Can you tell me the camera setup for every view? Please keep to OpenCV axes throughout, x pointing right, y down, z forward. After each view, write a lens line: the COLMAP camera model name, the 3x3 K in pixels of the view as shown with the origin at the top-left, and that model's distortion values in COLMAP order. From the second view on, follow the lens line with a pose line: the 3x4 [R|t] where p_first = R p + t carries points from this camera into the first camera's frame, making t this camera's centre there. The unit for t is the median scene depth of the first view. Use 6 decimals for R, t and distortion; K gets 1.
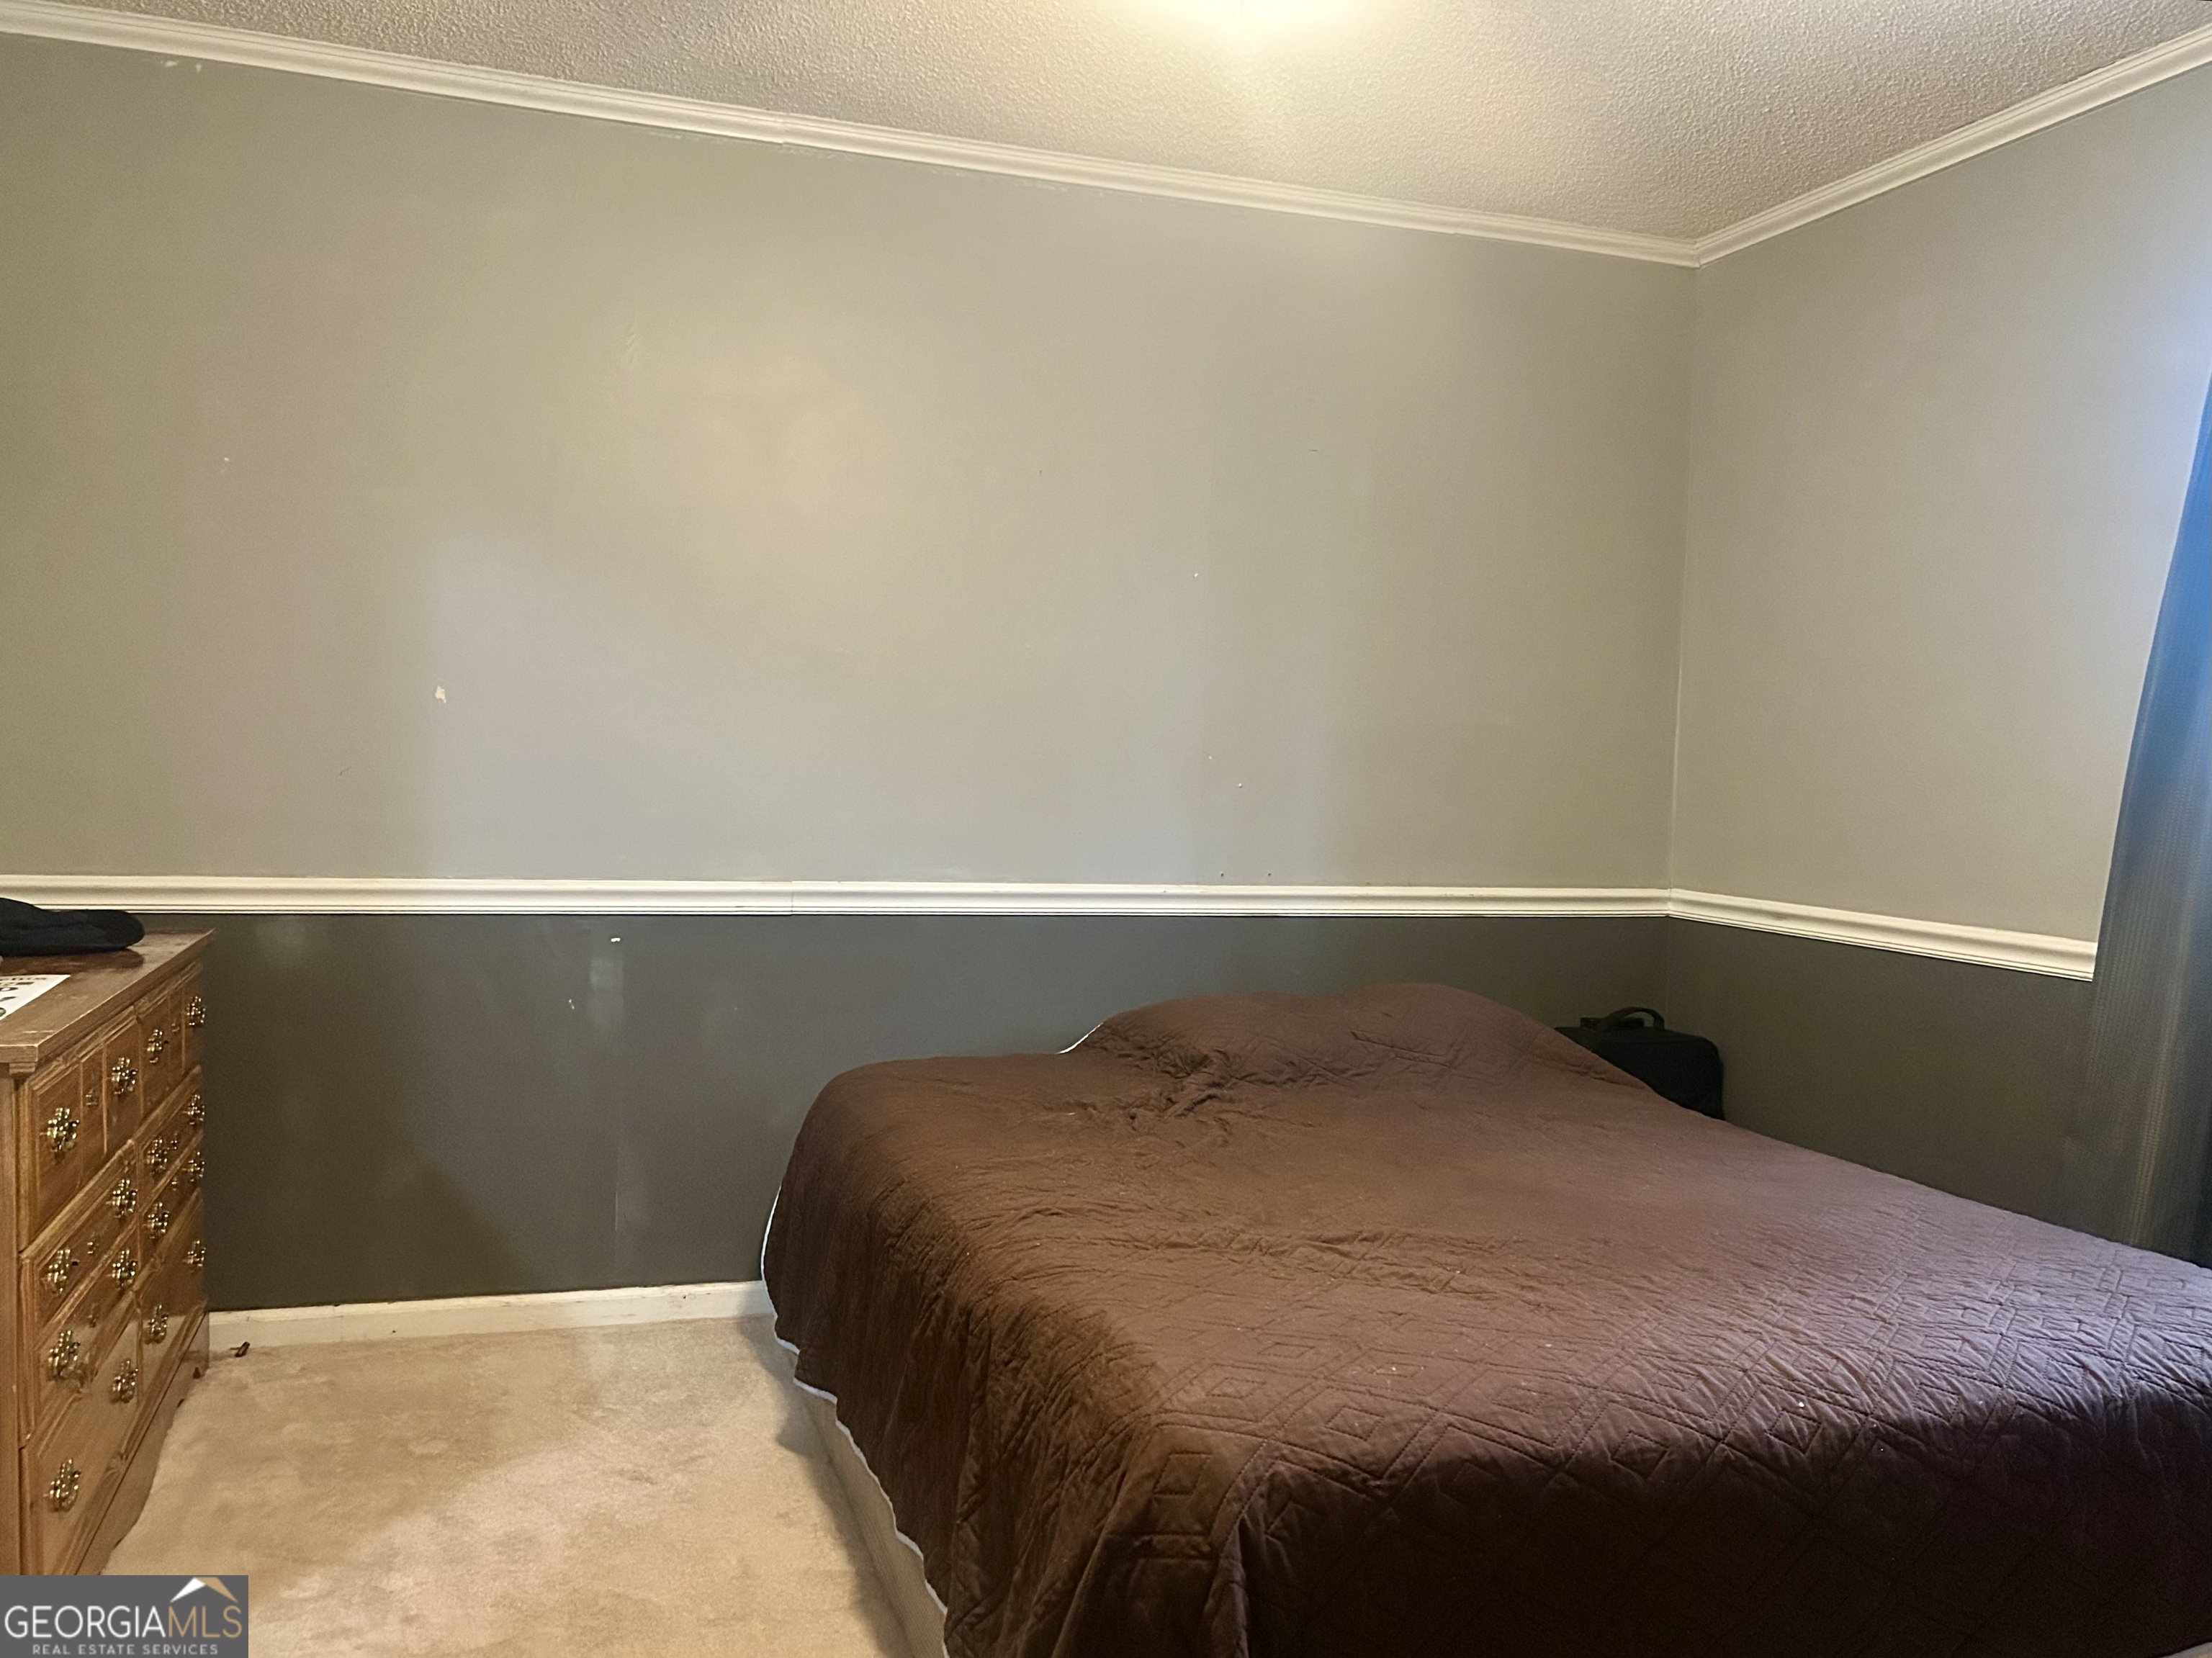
lens RADIAL K [[1789.8, 0, 1108.8], [0, 1789.8, 828.2], [0, 0, 1]] dist [0.011449, -0.018222]
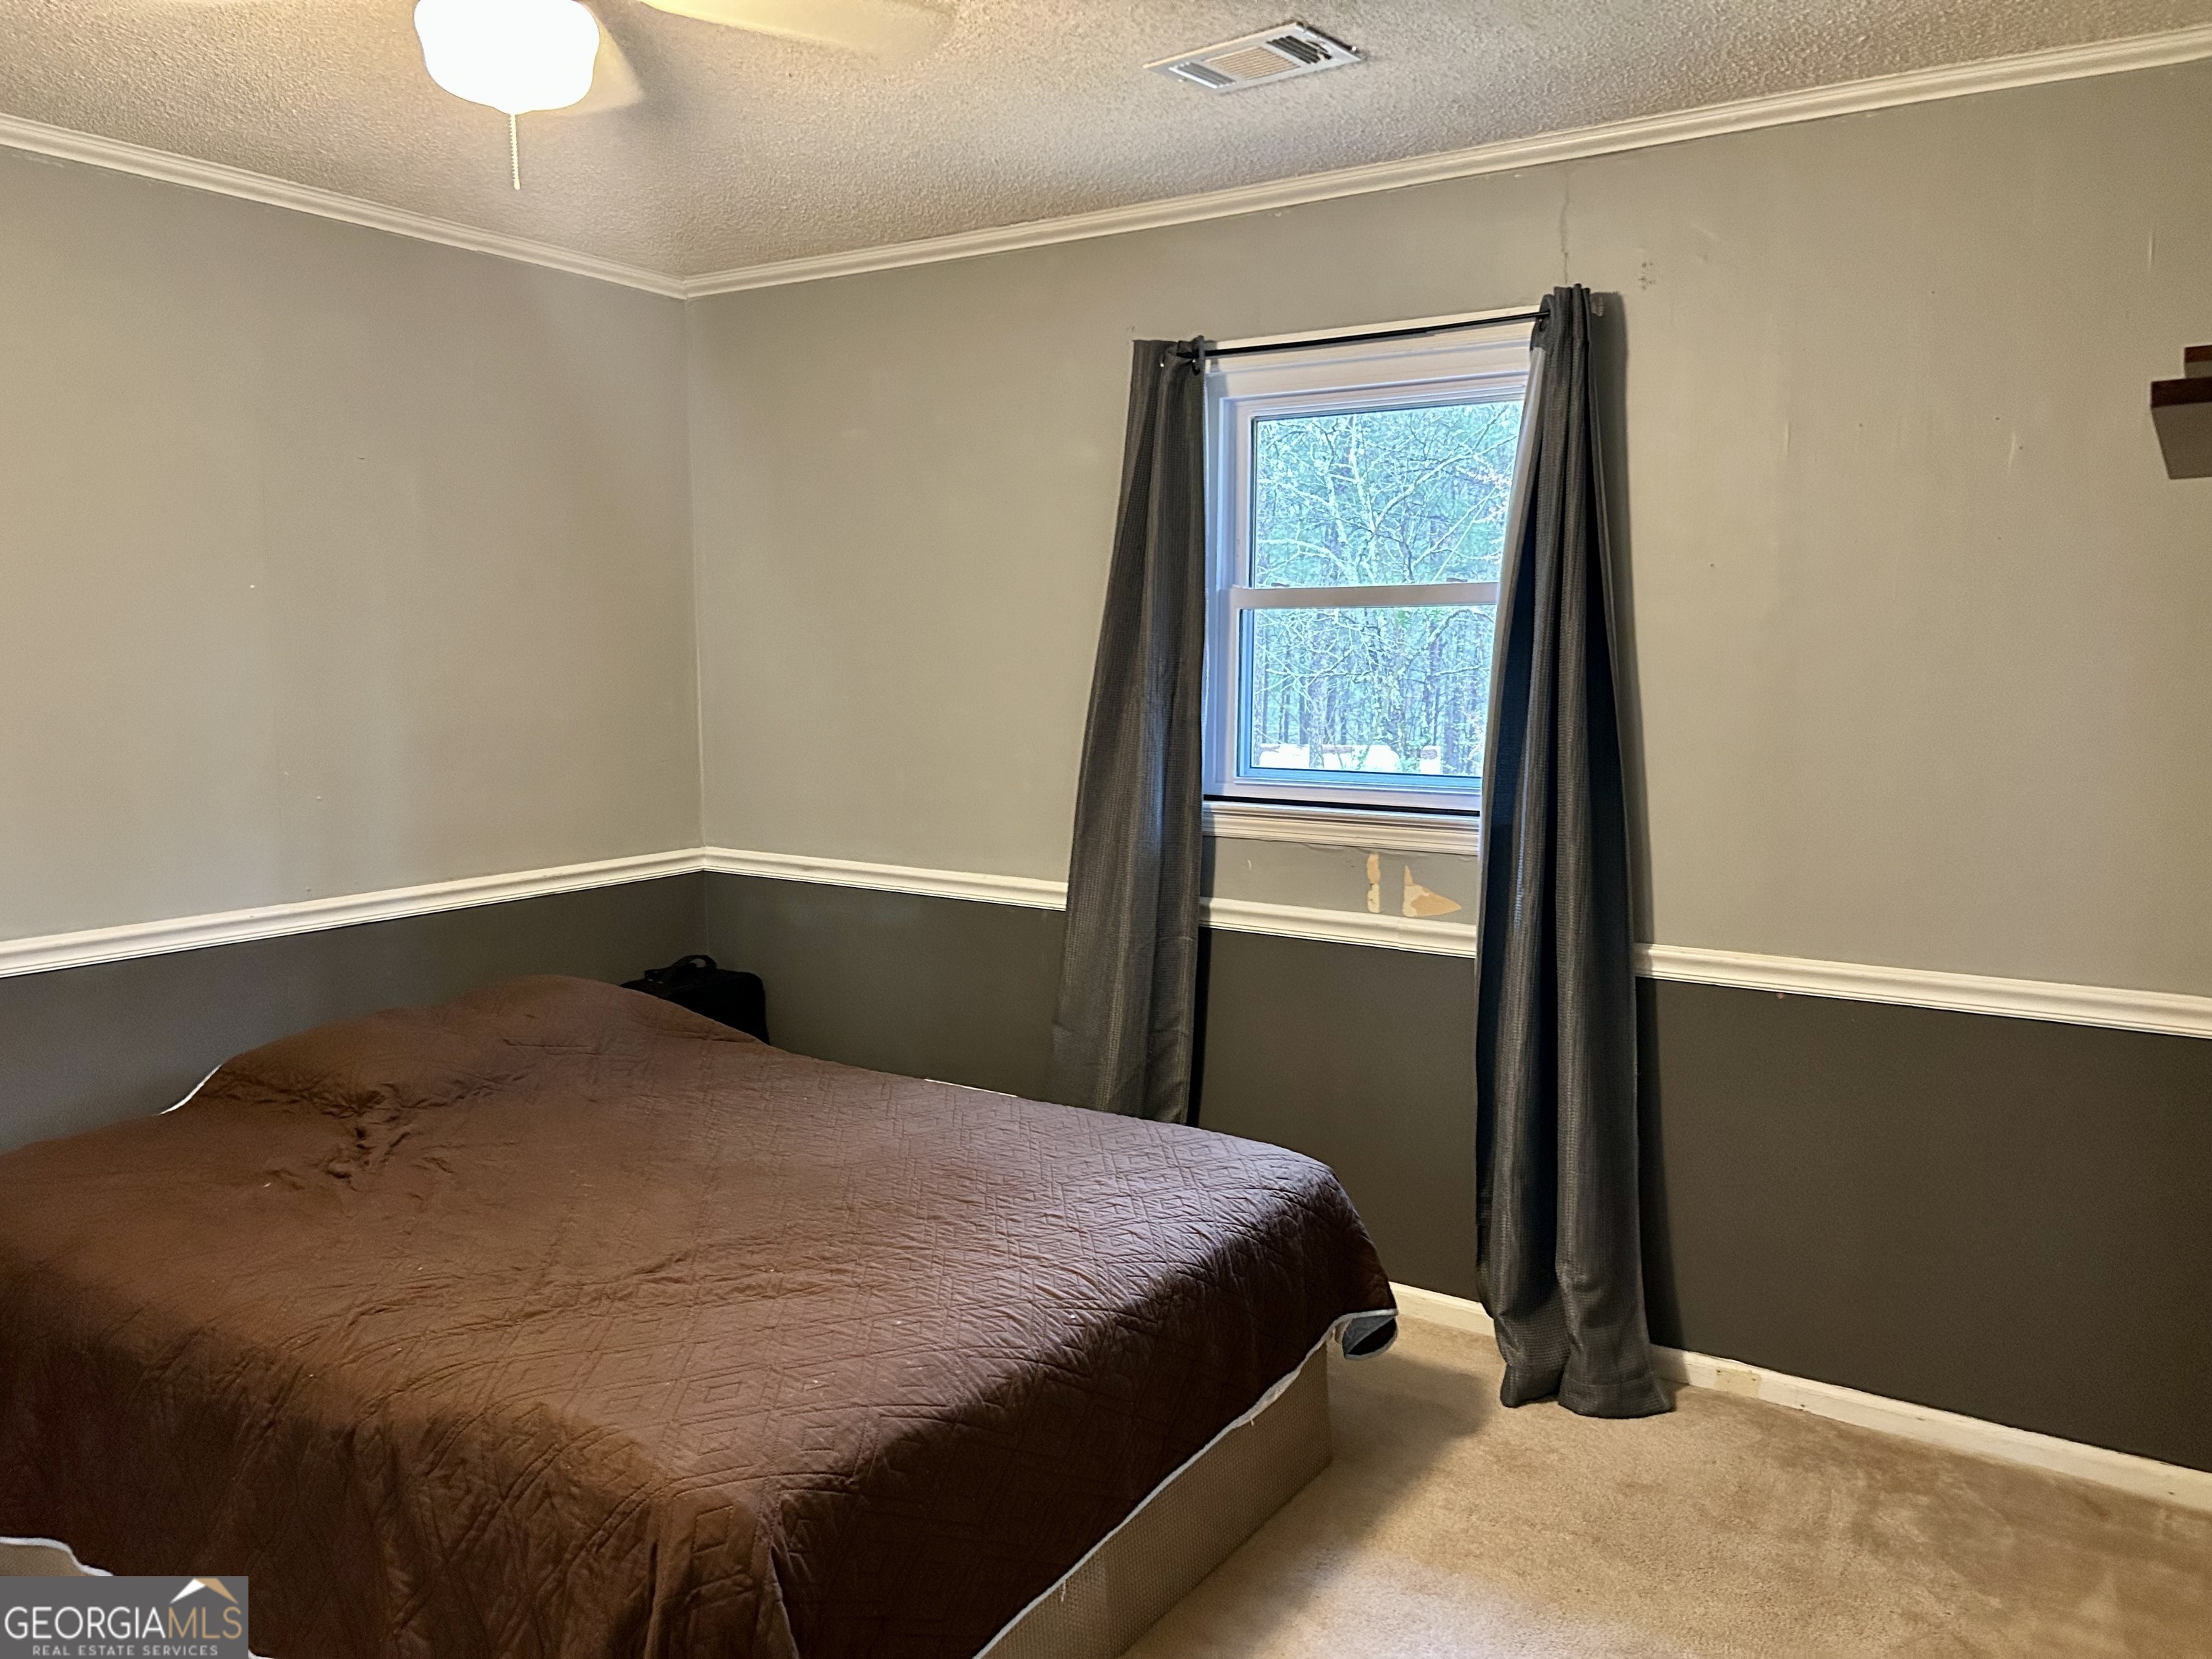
lens RADIAL K [[1674.5, 0, 1103.7], [0, 1674.5, 823.6], [0, 0, 1]] dist [0.030778, -0.023848]
pose [[0.786566, -0.100864, 0.609213, -0.344635], [0.049575, 0.993700, 0.100514, -0.186835], [-0.615513, -0.048859, 0.786611, -0.030618]]
